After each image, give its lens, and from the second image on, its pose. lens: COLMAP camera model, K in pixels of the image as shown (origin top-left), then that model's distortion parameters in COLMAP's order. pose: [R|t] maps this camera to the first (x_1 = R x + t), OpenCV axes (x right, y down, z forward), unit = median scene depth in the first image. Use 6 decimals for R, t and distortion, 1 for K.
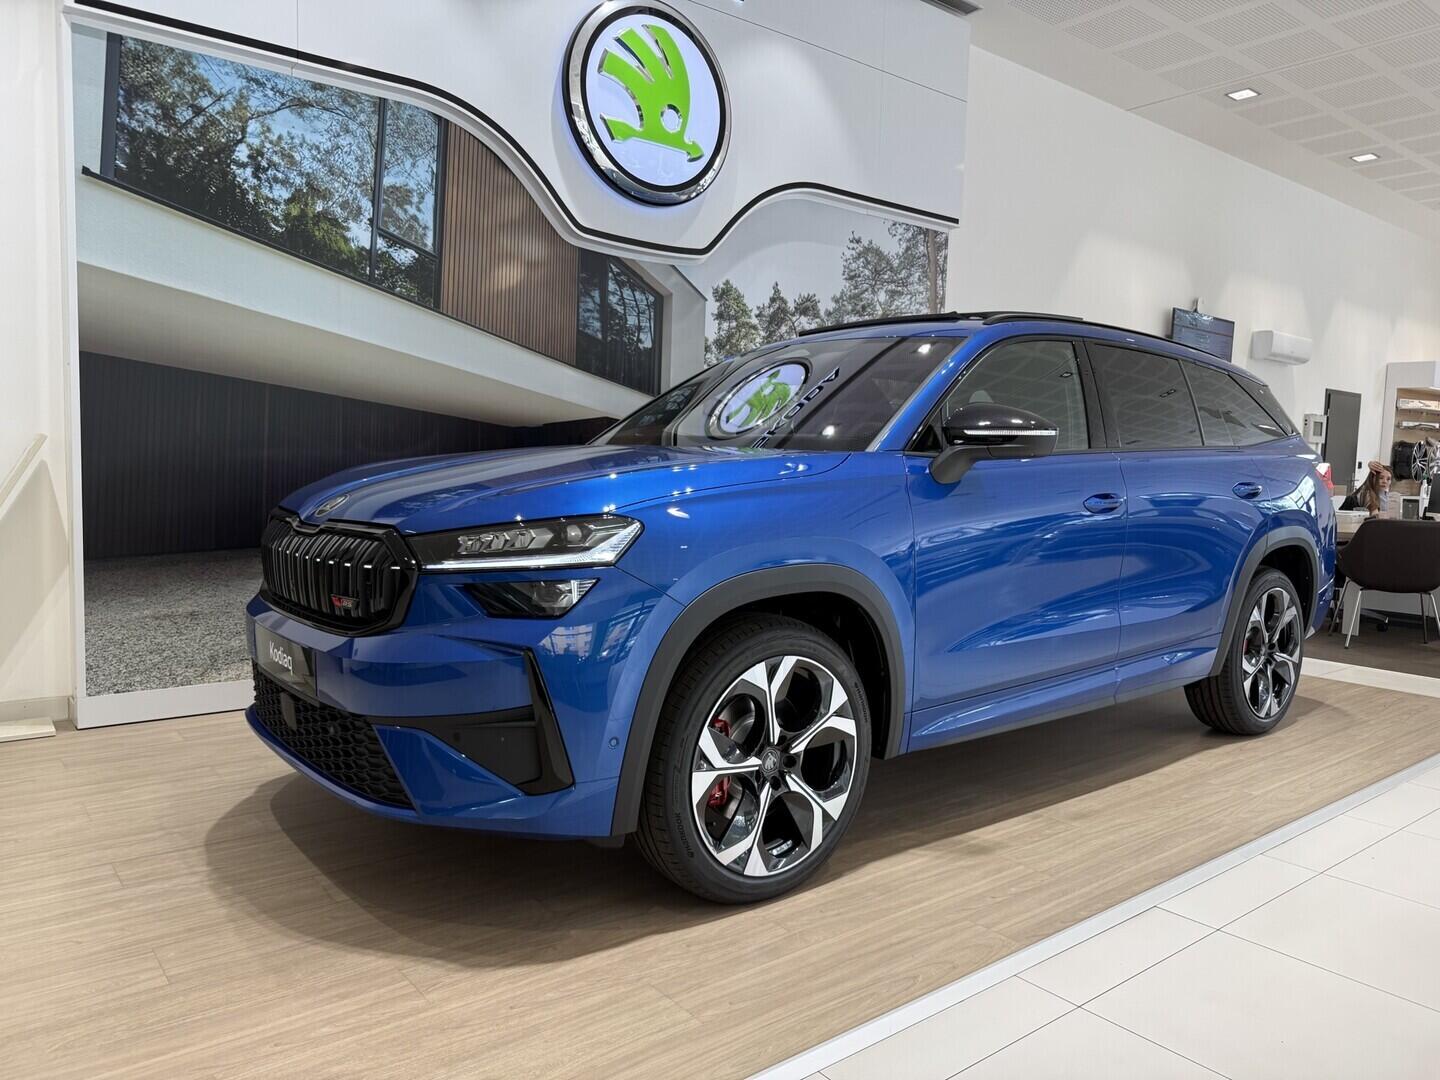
lens RADIAL K [[1030.5, 0, 720.0], [0, 1030.5, 540.0], [0, 0, 1]] dist [0.083965, -0.119972]
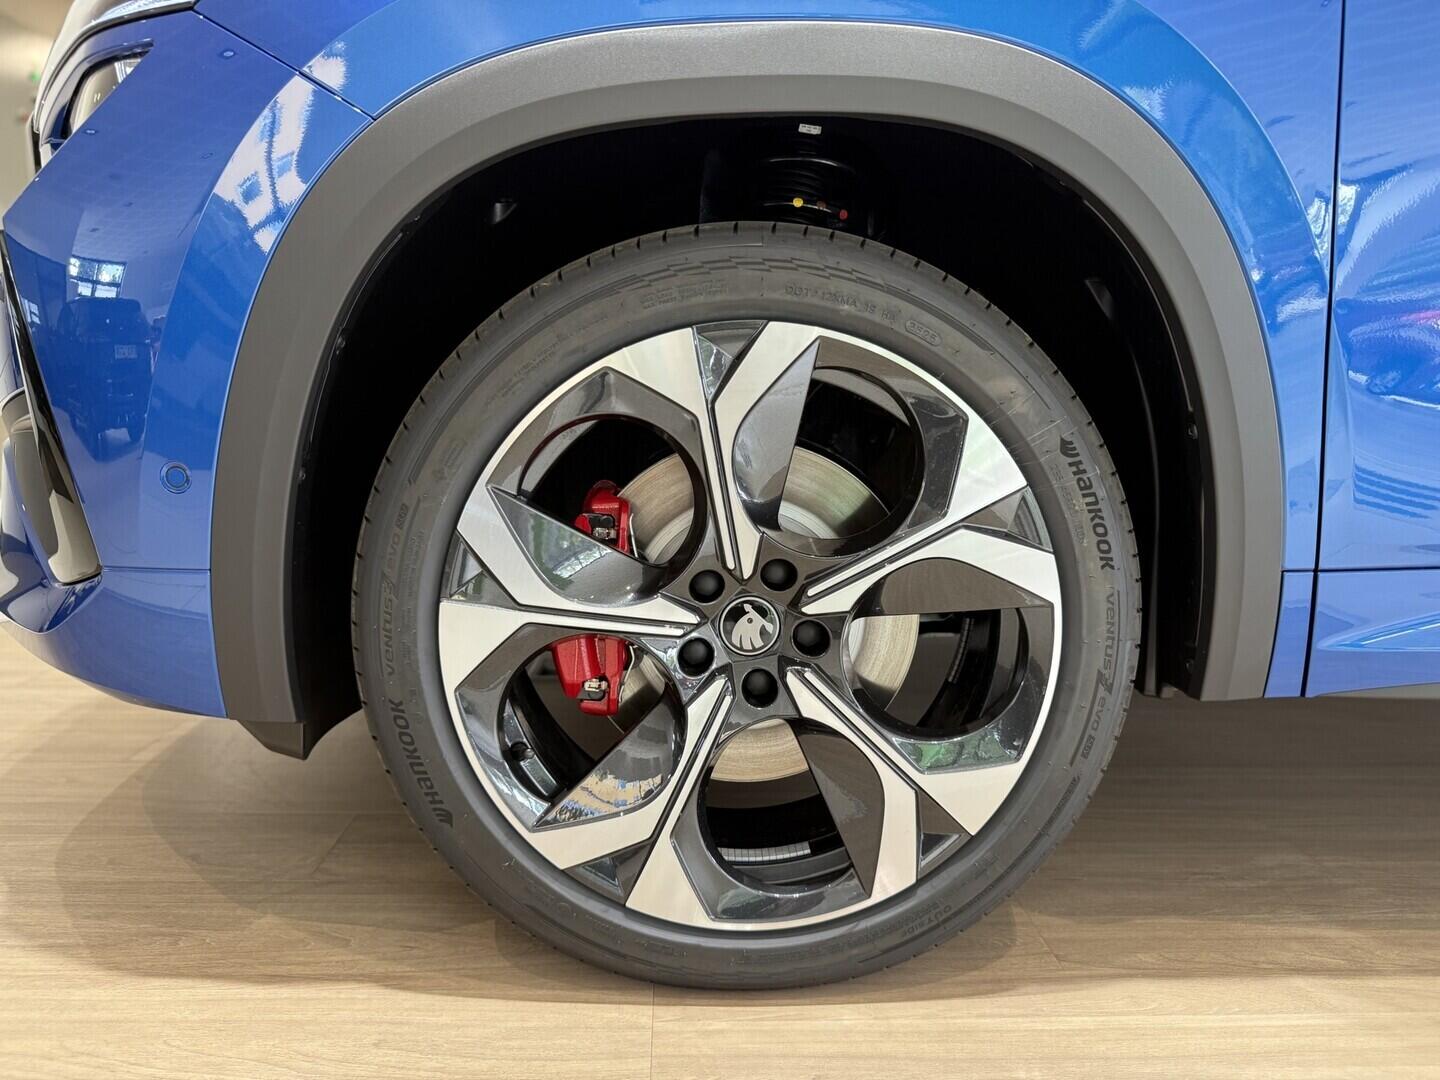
lens RADIAL K [[1026.6, 0, 733.5], [0, 1026.6, 539.7], [0, 0, 1]] dist [-0.010193, -0.007547]
pose [[0.794470, 0.063954, -0.603926, 0.259736], [-0.039595, 0.997779, 0.053575, 0.165271], [0.606011, -0.018651, 0.795238, 0.714038]]
